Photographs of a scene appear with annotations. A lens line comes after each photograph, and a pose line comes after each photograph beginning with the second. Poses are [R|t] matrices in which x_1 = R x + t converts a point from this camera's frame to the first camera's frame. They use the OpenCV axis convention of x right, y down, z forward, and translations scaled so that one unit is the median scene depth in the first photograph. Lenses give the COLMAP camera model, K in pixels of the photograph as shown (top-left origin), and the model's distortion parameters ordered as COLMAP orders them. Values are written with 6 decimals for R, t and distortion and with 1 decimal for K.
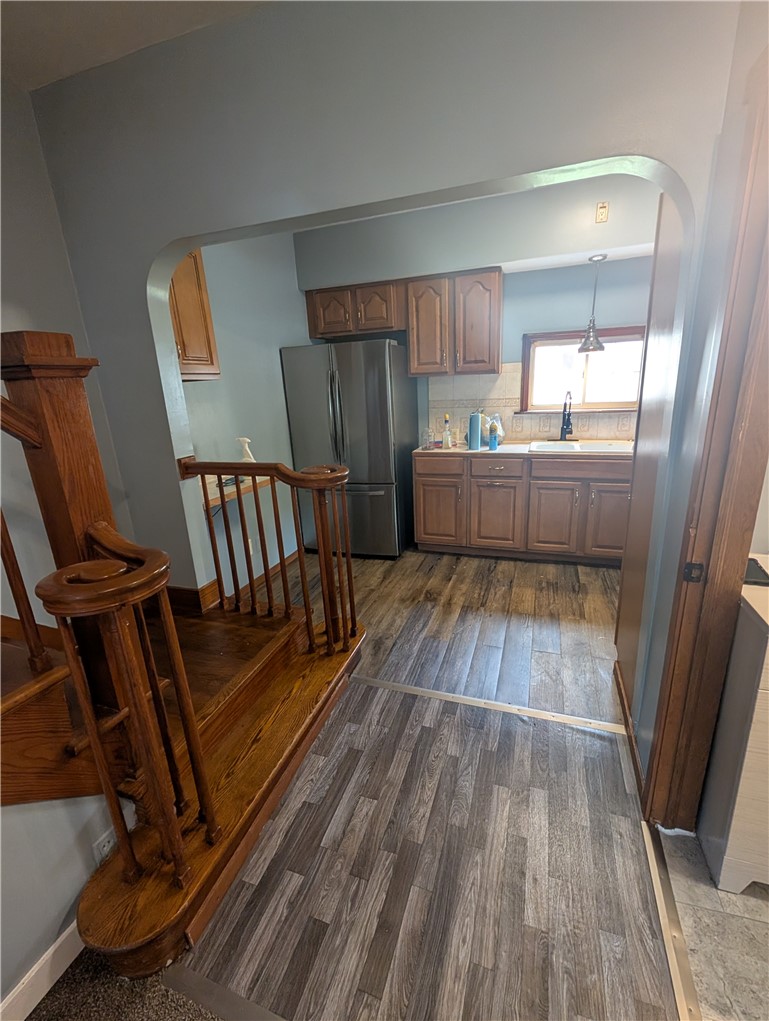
lens RADIAL K [[436.3, 0, 386.1], [0, 436.3, 509.9], [0, 0, 1]] dist [-0.000900, -0.000150]
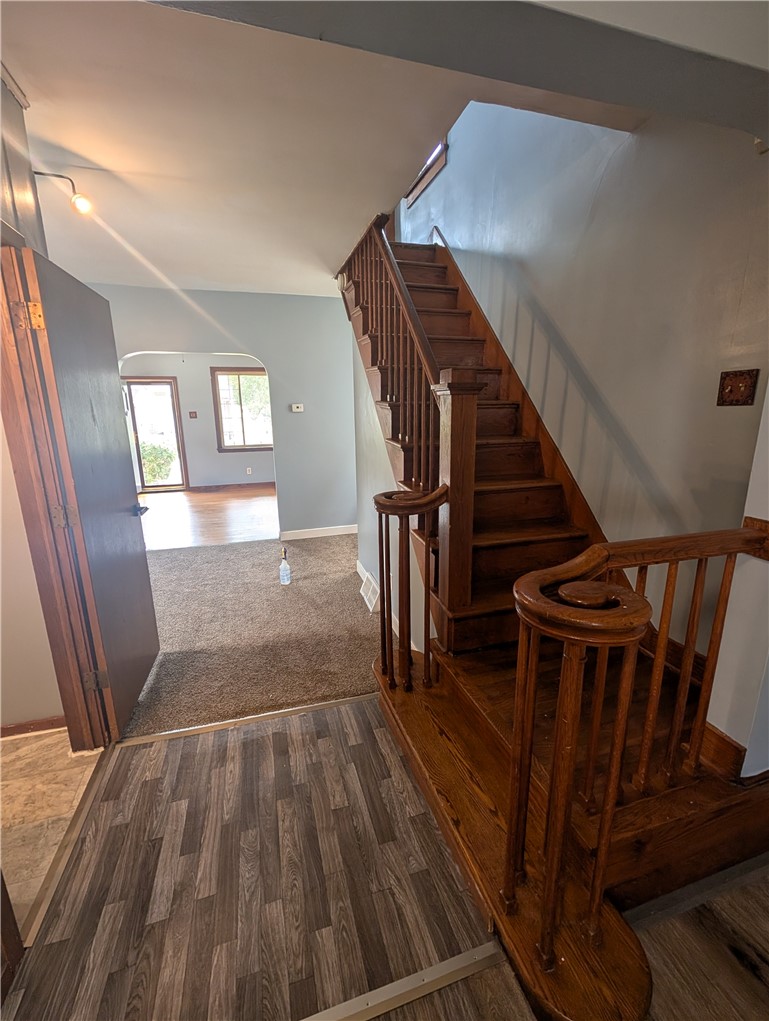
lens RADIAL K [[436.3, 0, 385.1], [0, 436.3, 512.1], [0, 0, 1]] dist [-0.000900, -0.000150]
pose [[-0.805171, 0.192739, -0.560848, 0.313523], [-0.116481, 0.875895, 0.468231, -0.434371], [0.581490, 0.442334, -0.682795, 1.435963]]
